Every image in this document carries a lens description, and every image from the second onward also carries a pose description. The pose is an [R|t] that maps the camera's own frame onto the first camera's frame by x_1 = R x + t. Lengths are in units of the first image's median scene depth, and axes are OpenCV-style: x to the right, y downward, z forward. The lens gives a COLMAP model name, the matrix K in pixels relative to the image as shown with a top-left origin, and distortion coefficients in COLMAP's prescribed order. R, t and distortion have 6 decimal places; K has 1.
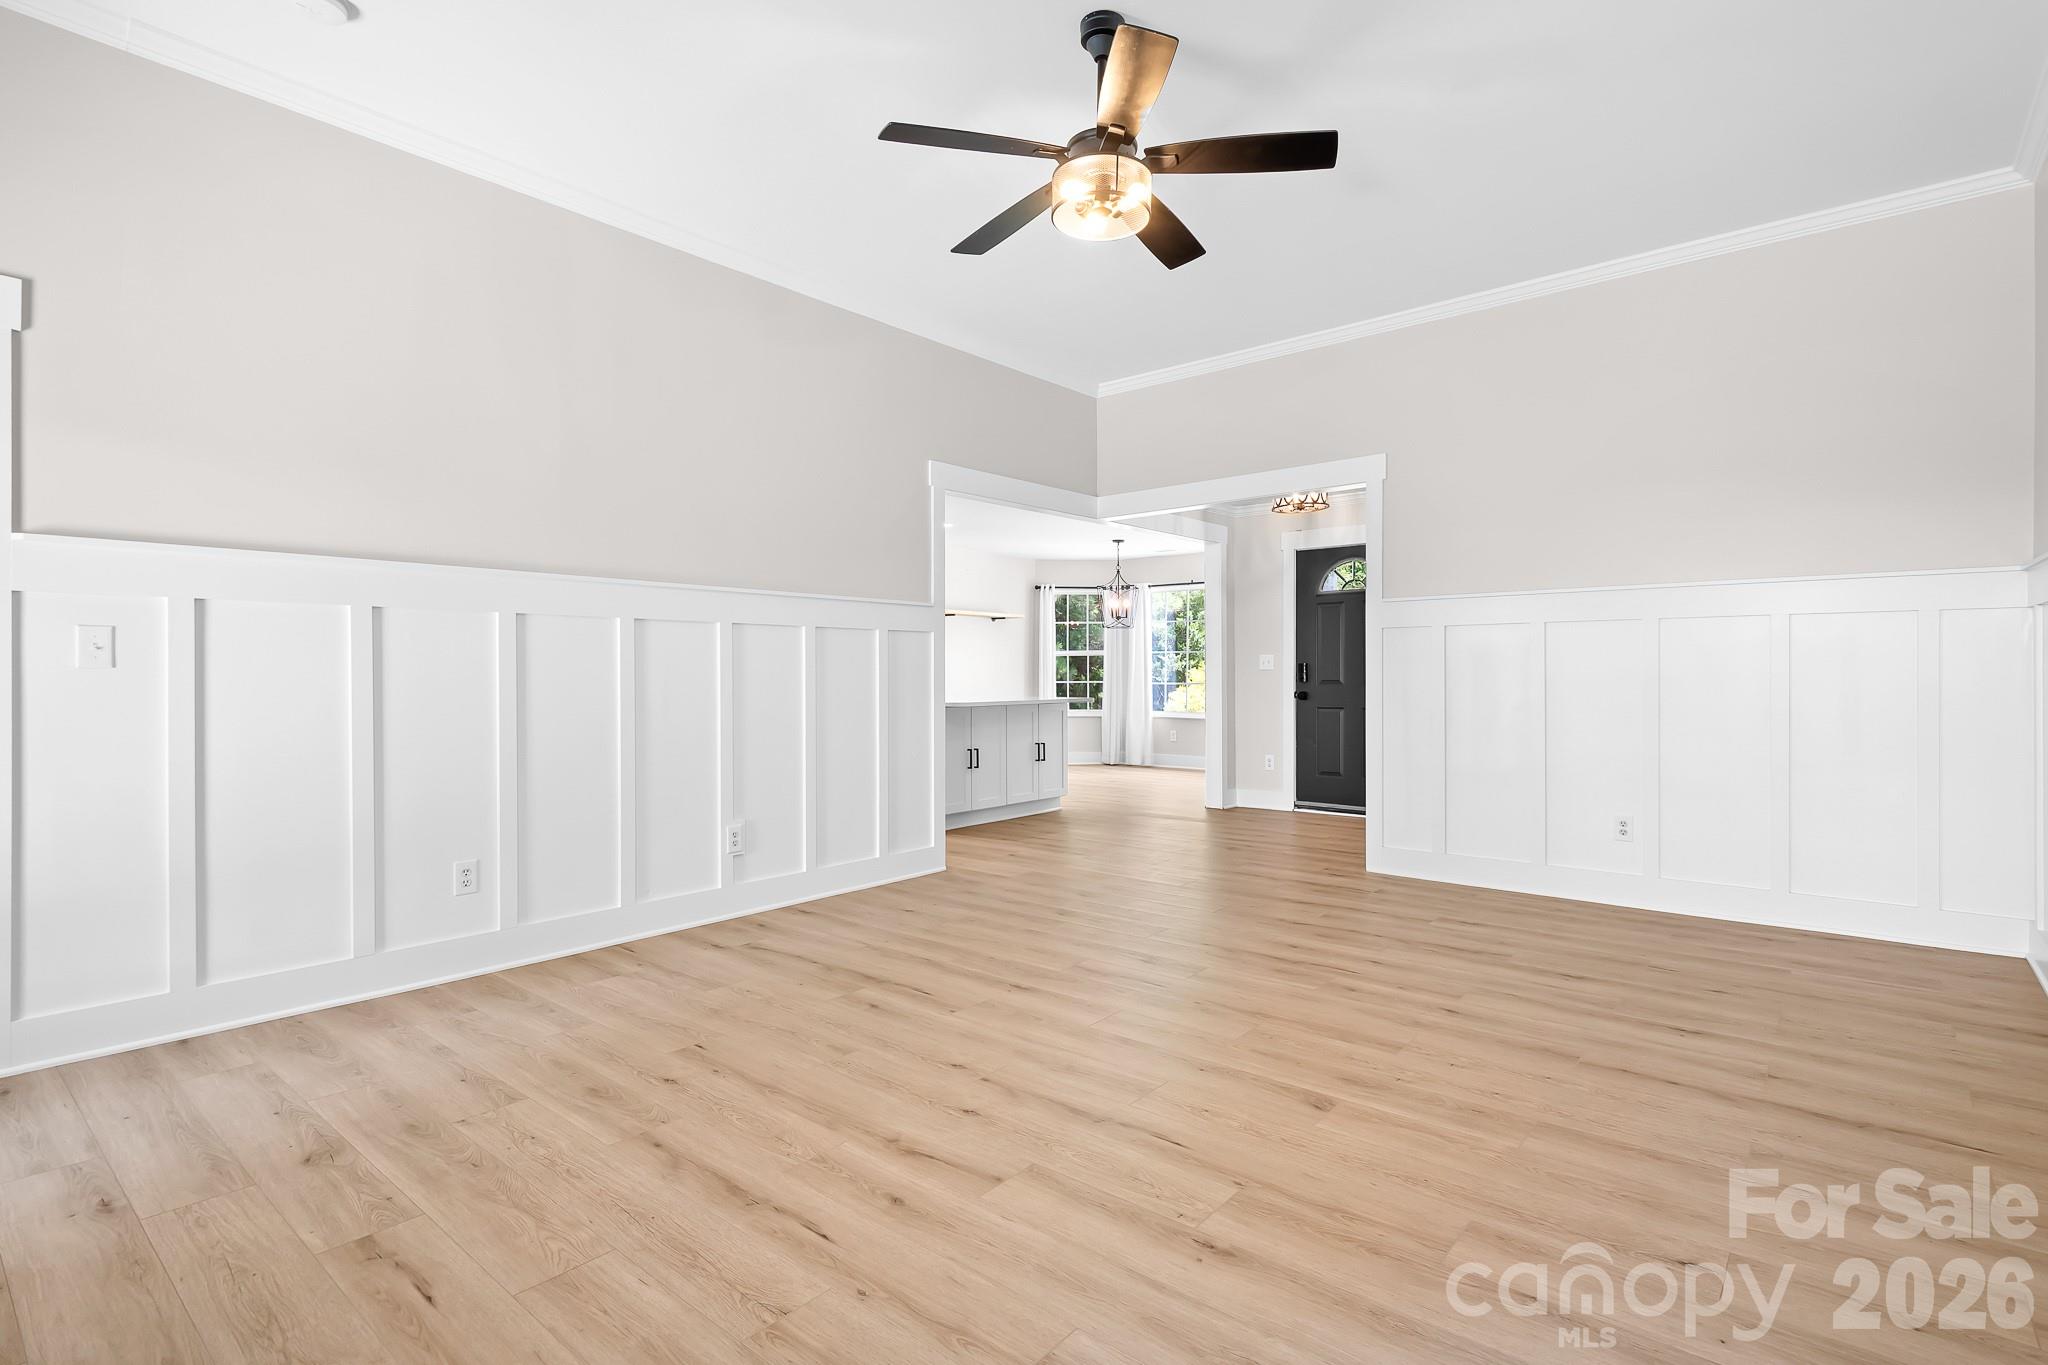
lens RADIAL K [[978.2, 0, 1023.4], [0, 978.2, 695.7], [0, 0, 1]] dist [0.011841, -0.000335]
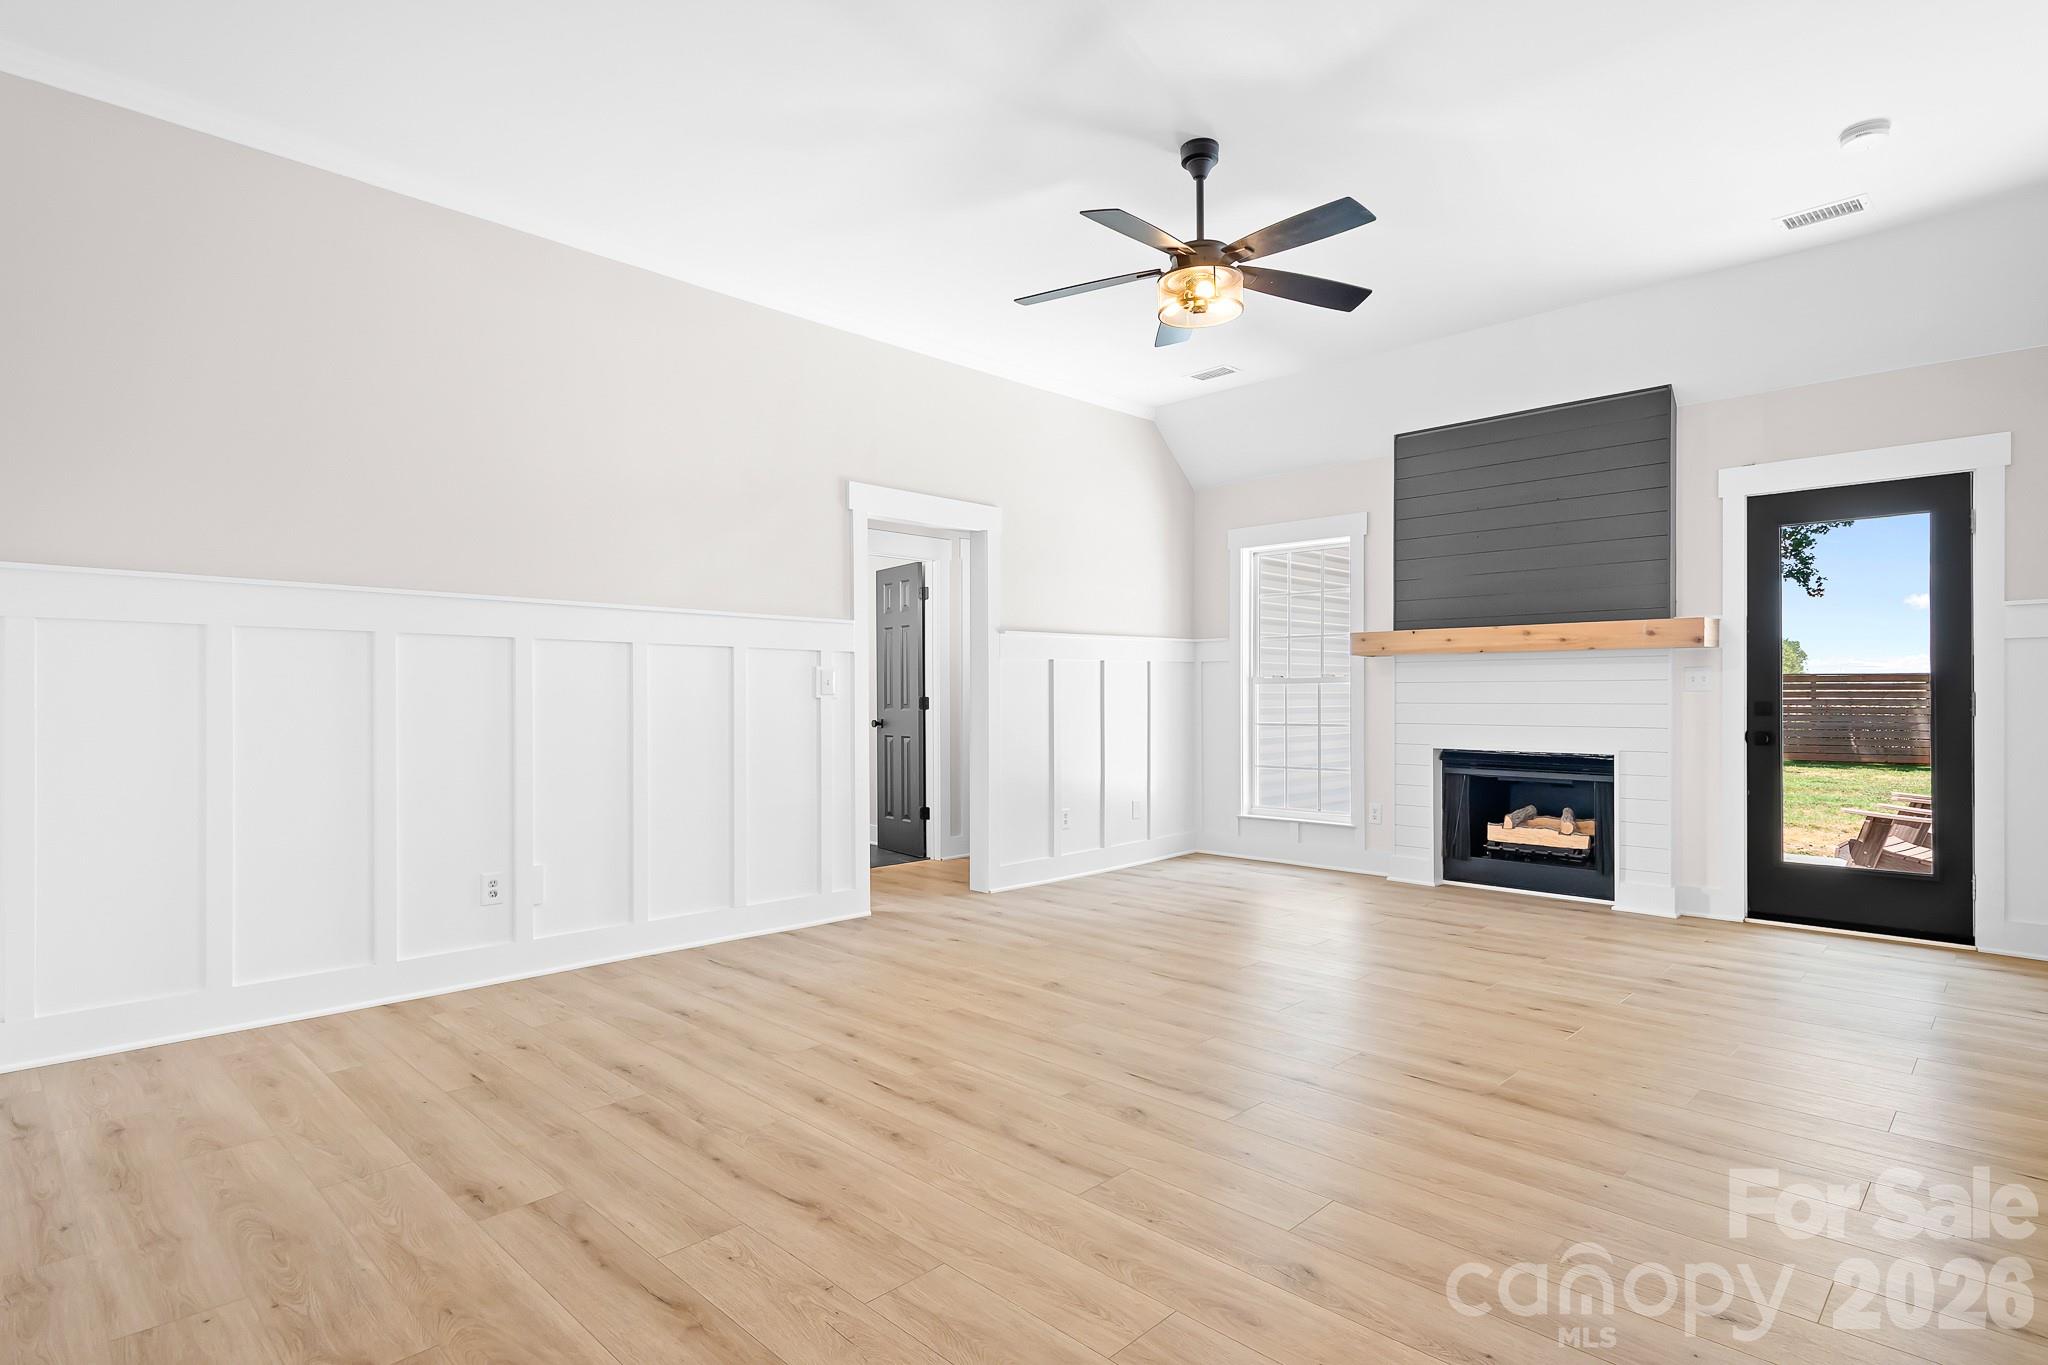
lens RADIAL K [[1039.1, 0, 1018.1], [0, 1039.1, 689.4], [0, 0, 1]] dist [0.004942, -0.000020]
pose [[-0.996467, 0.002411, 0.083952, 0.154153], [0.003569, 0.999901, 0.013642, -0.039861], [-0.083911, 0.013893, -0.996376, 1.796394]]
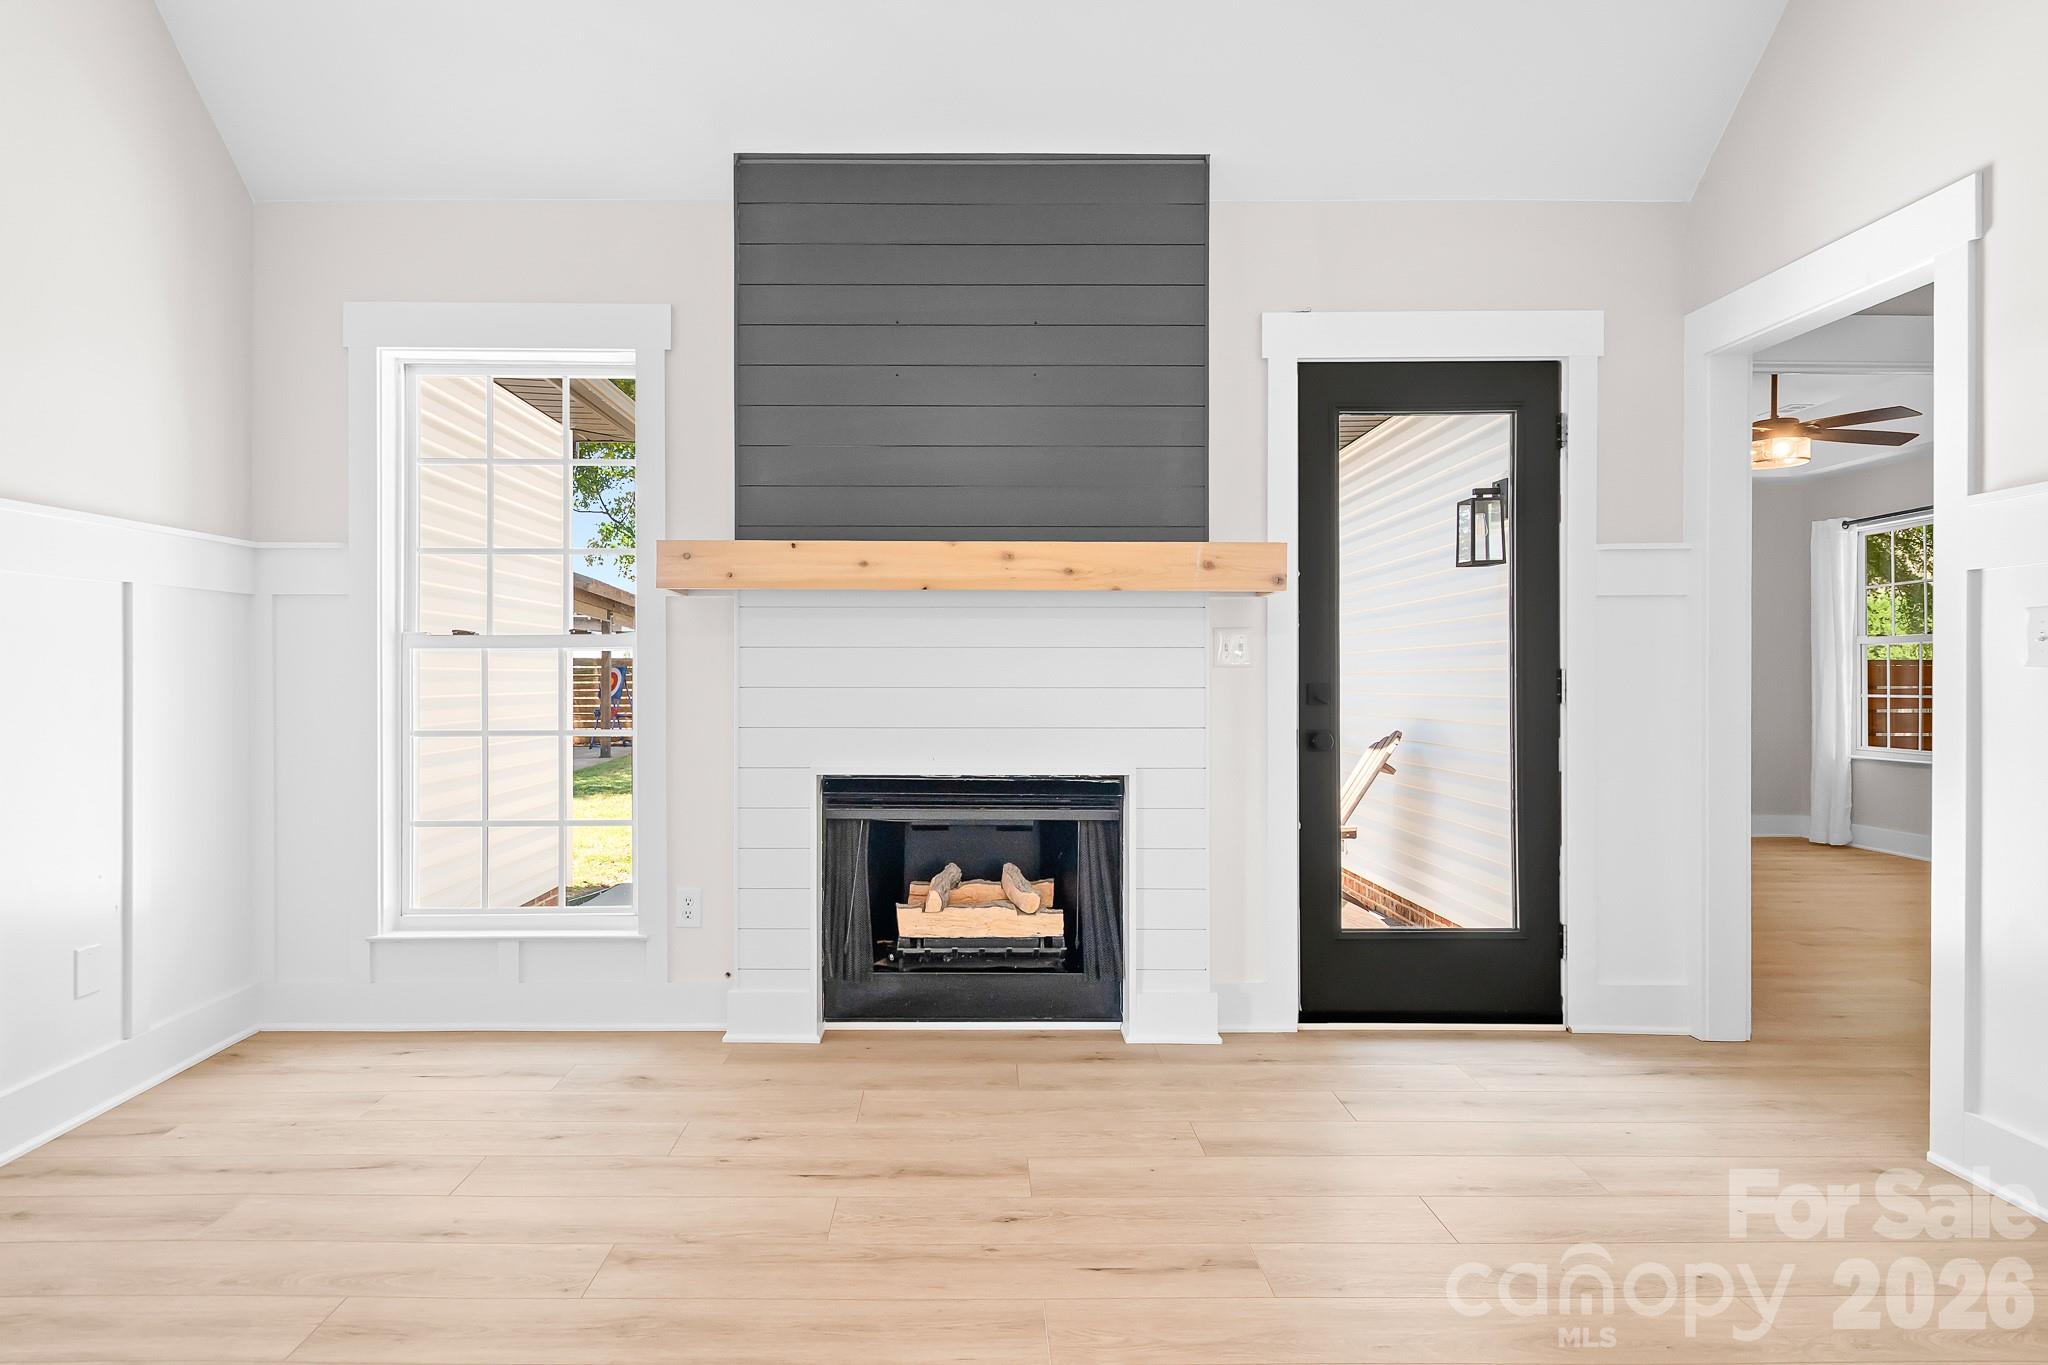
lens RADIAL K [[1136.6, 0, 972.0], [0, 1136.6, 683.2], [0, 0, 1]] dist [0.037219, -0.039424]
pose [[-0.768491, 0.002463, -0.639856, 0.135639], [-0.013184, 0.999719, 0.019683, -0.016730], [0.639725, 0.023562, -0.768243, 0.902651]]
